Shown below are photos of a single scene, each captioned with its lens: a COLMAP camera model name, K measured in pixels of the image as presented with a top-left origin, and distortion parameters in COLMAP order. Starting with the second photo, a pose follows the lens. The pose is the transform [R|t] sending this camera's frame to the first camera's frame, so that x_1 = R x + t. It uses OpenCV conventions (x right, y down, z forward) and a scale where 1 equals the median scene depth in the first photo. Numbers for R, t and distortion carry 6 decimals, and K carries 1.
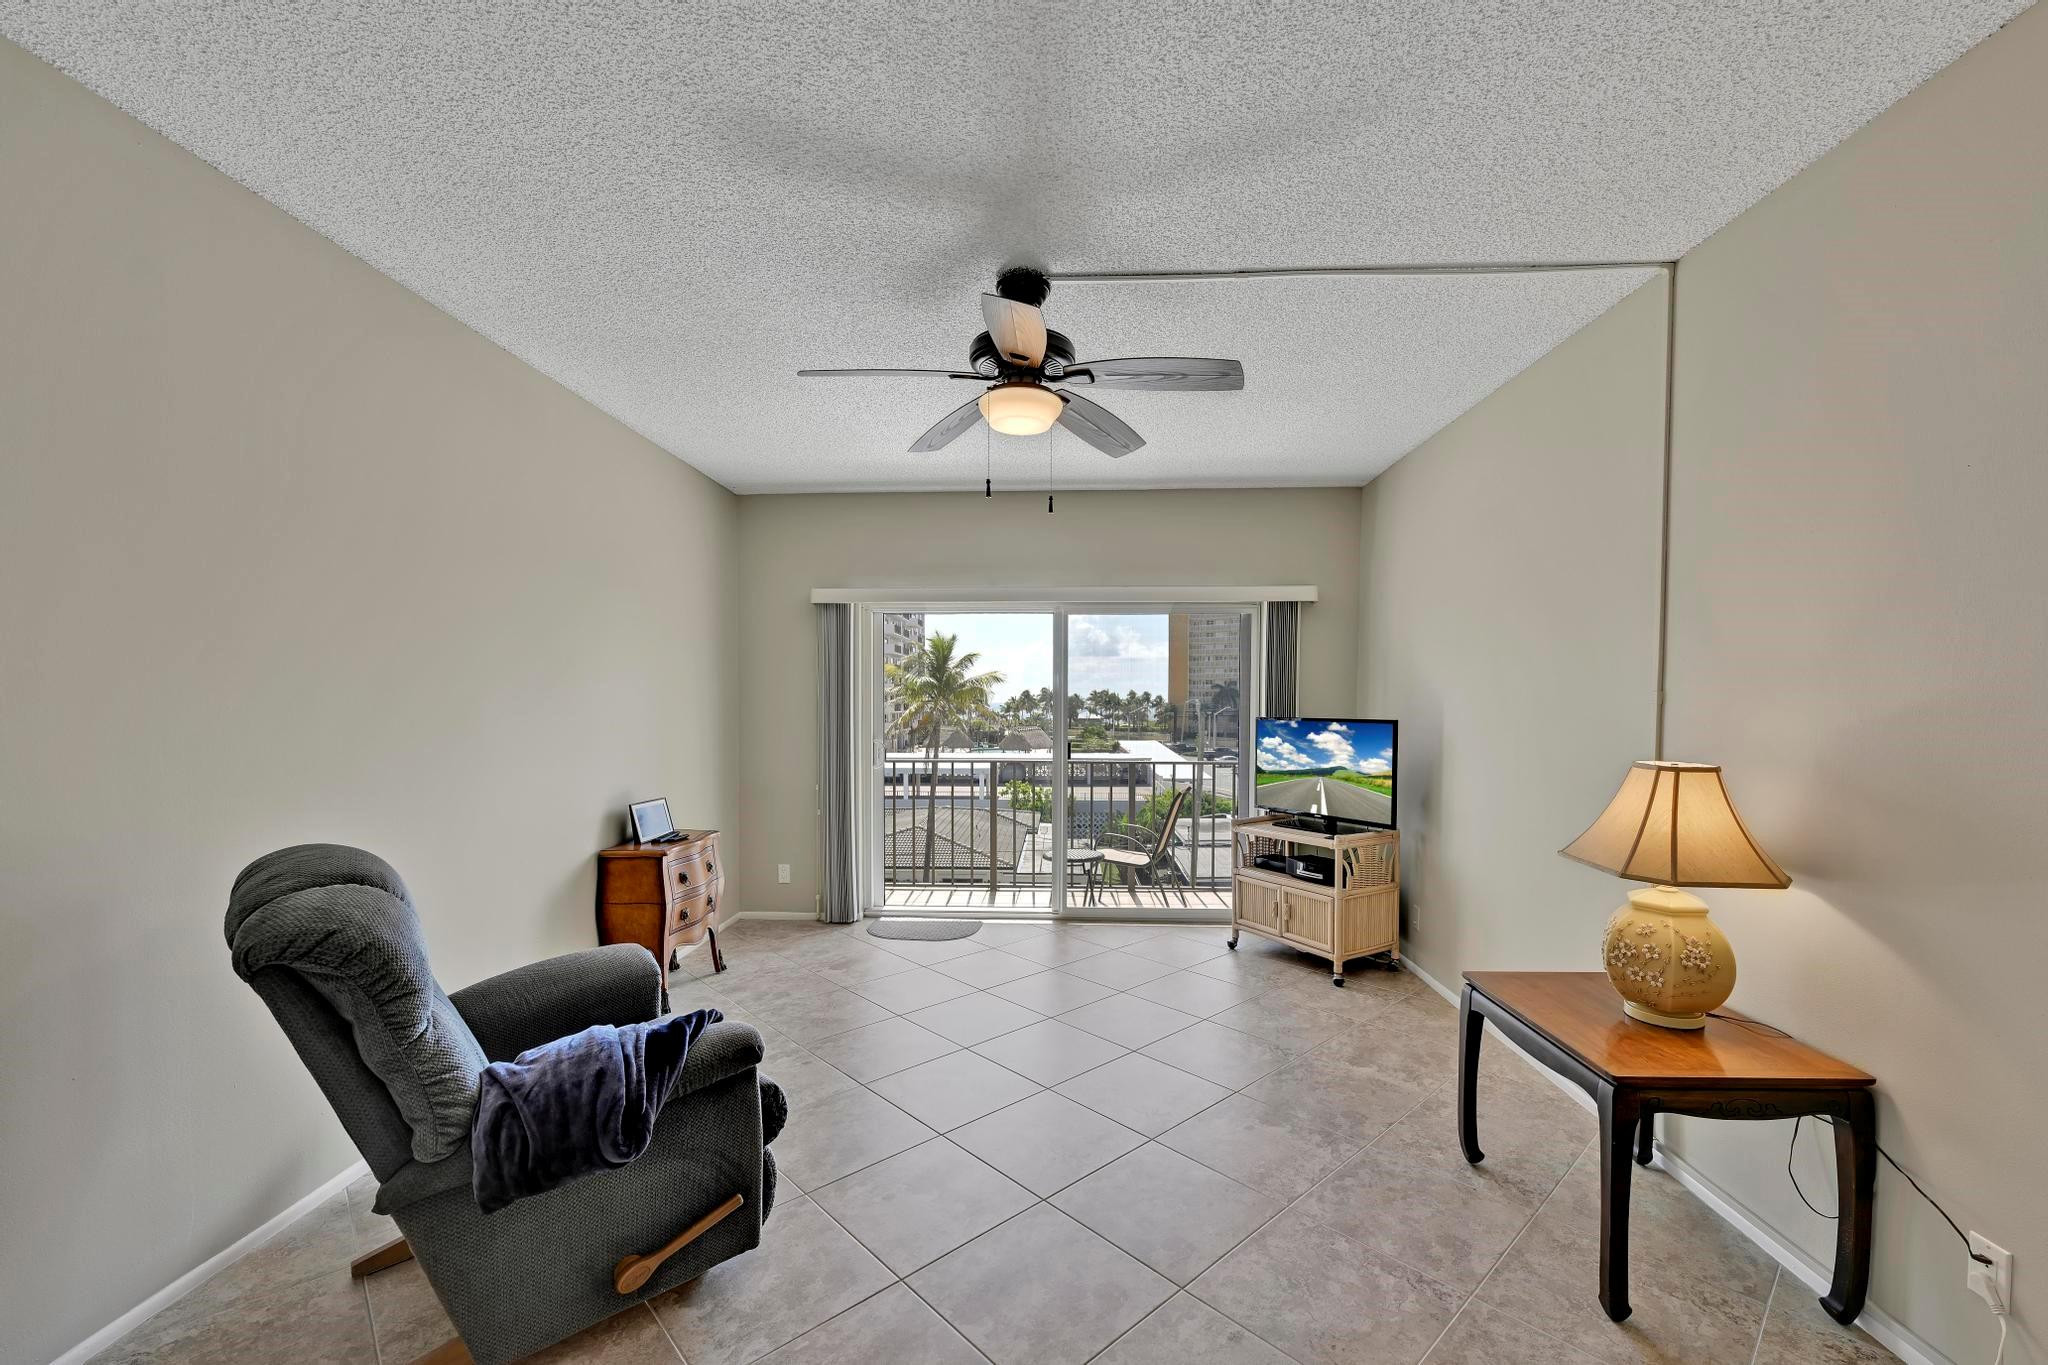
lens RADIAL K [[851.2, 0, 1014.6], [0, 851.2, 727.6], [0, 0, 1]] dist [0.002272, -0.000621]
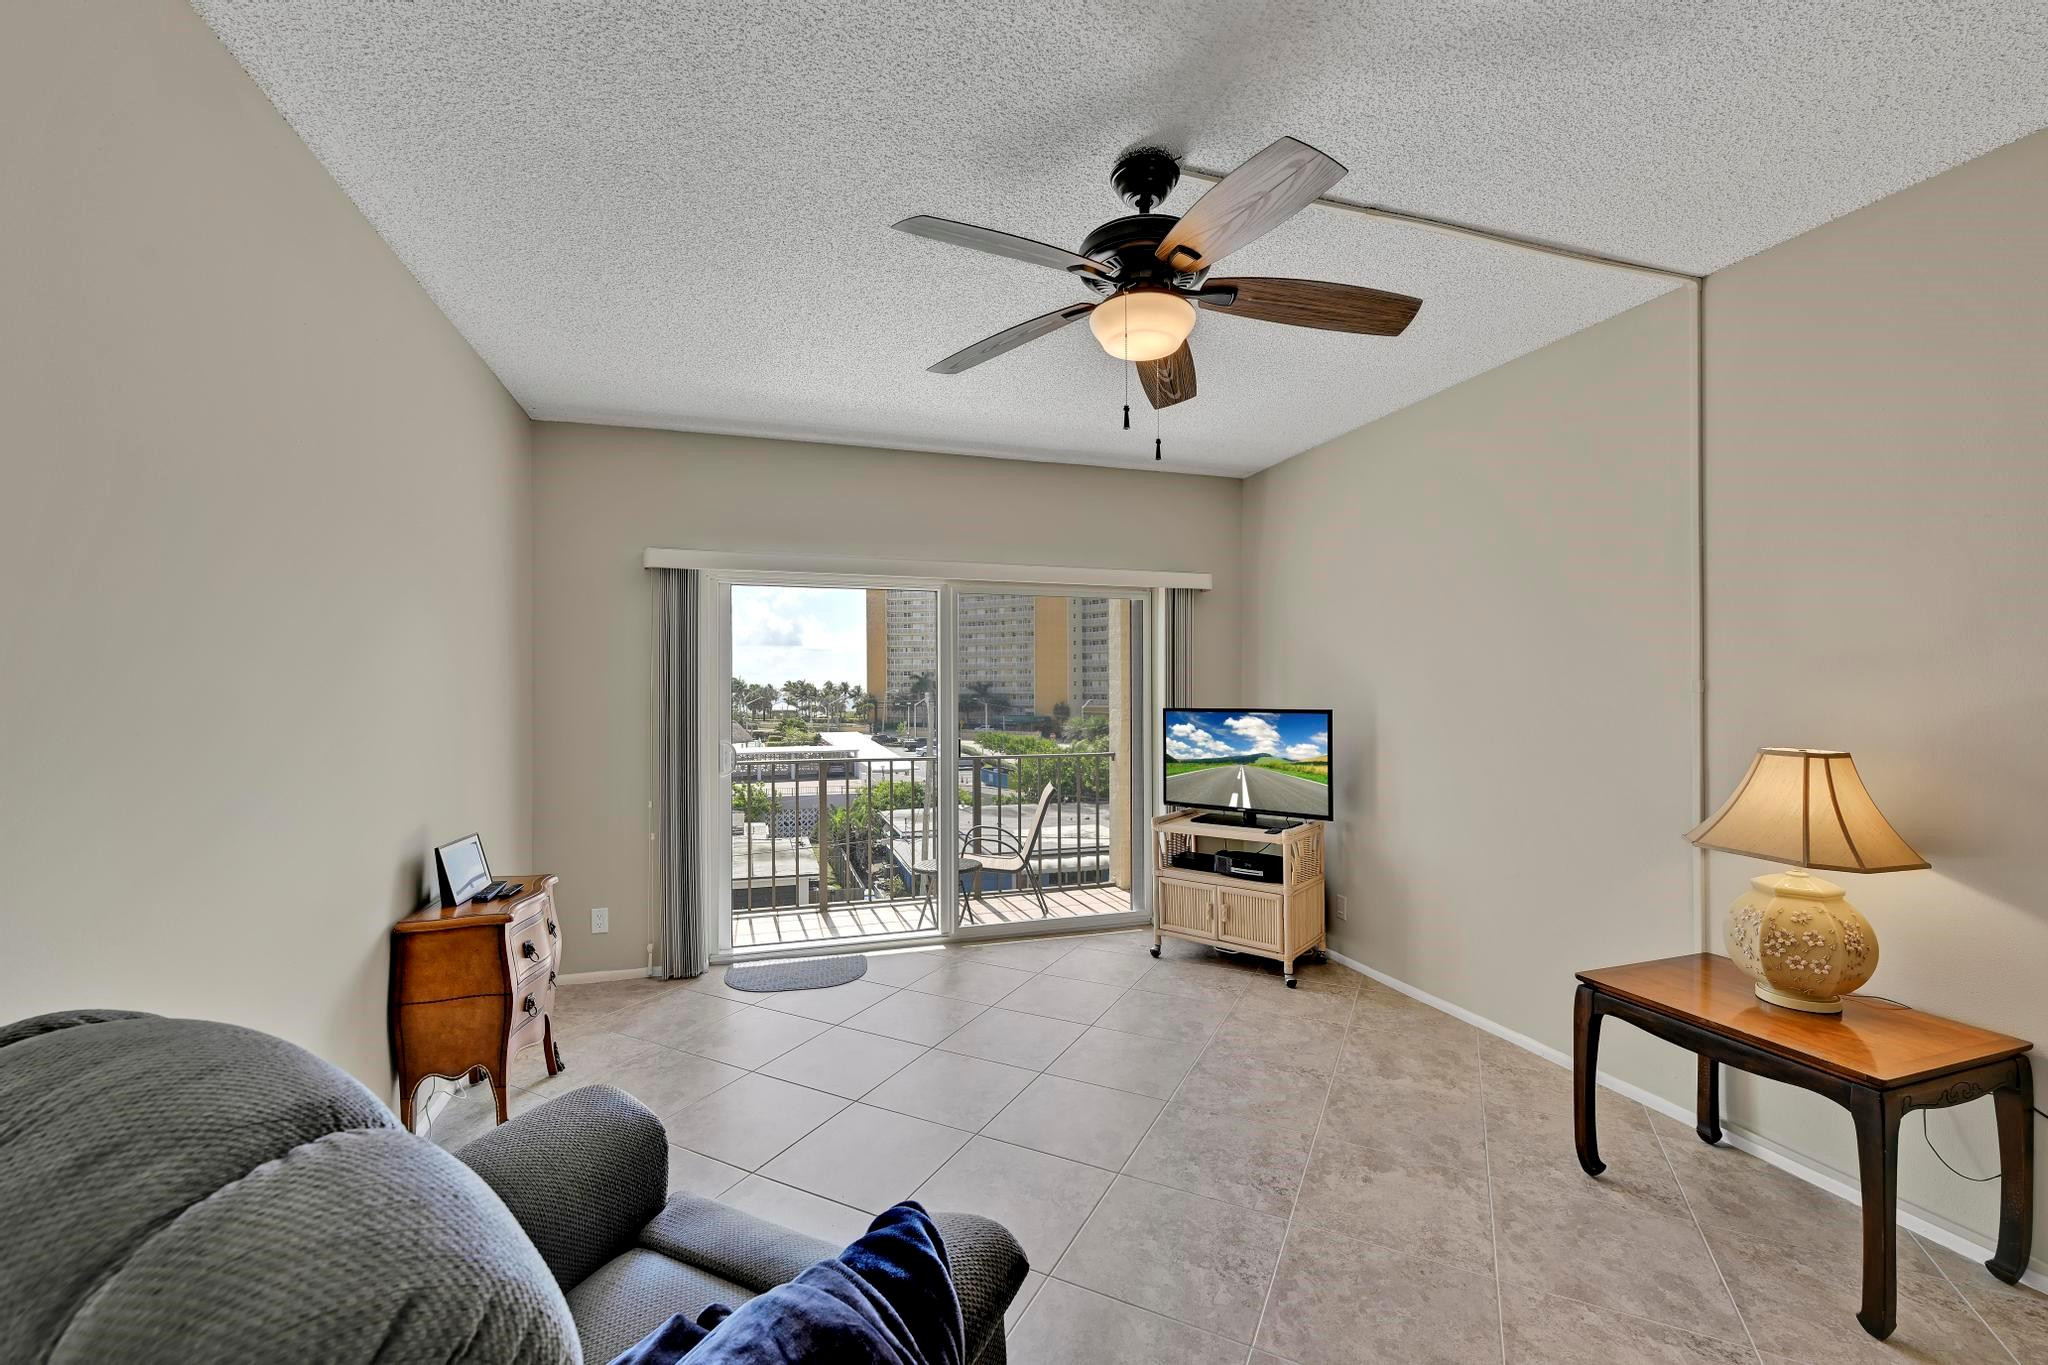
lens RADIAL K [[851.2, 0, 1013.7], [0, 851.2, 686.0], [0, 0, 1]] dist [0.002272, -0.000621]
pose [[0.935734, -0.000959, 0.352706, -0.229919], [0.014295, 0.999278, -0.035208, -0.005633], [-0.352418, 0.037987, 0.935071, 0.182852]]
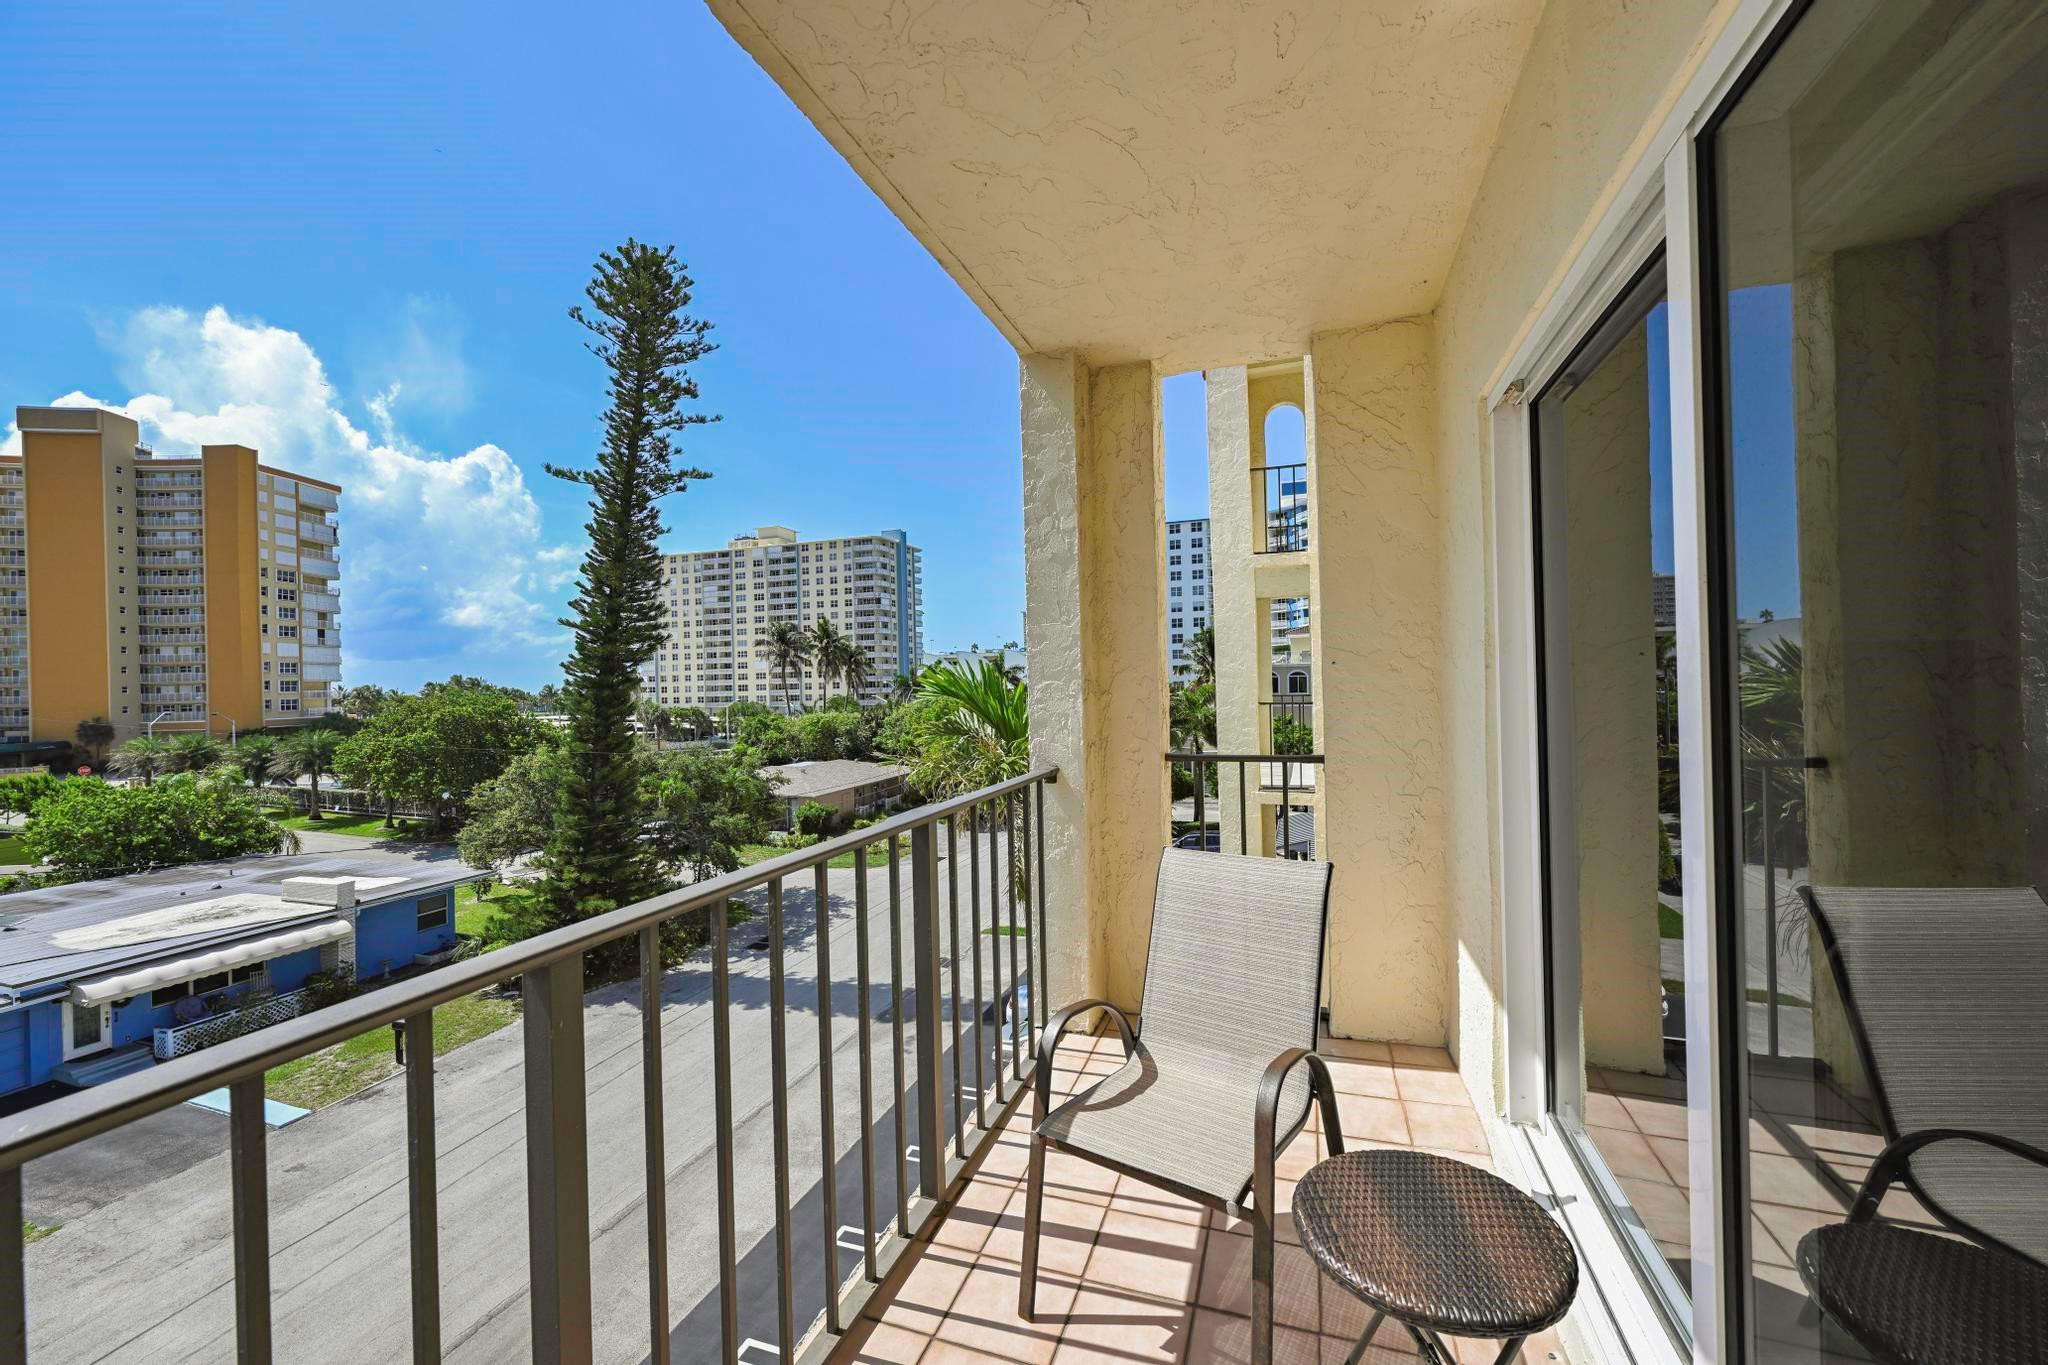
lens RADIAL K [[804.9, 0, 1029.0], [0, 804.9, 688.4], [0, 0, 1]] dist [-0.004250, 0.000215]
pose [[0.267807, -0.012636, 0.963390, -0.229113], [0.053397, 0.998572, -0.001746, 0.017941], [-0.961992, 0.051910, 0.268099, 1.190829]]
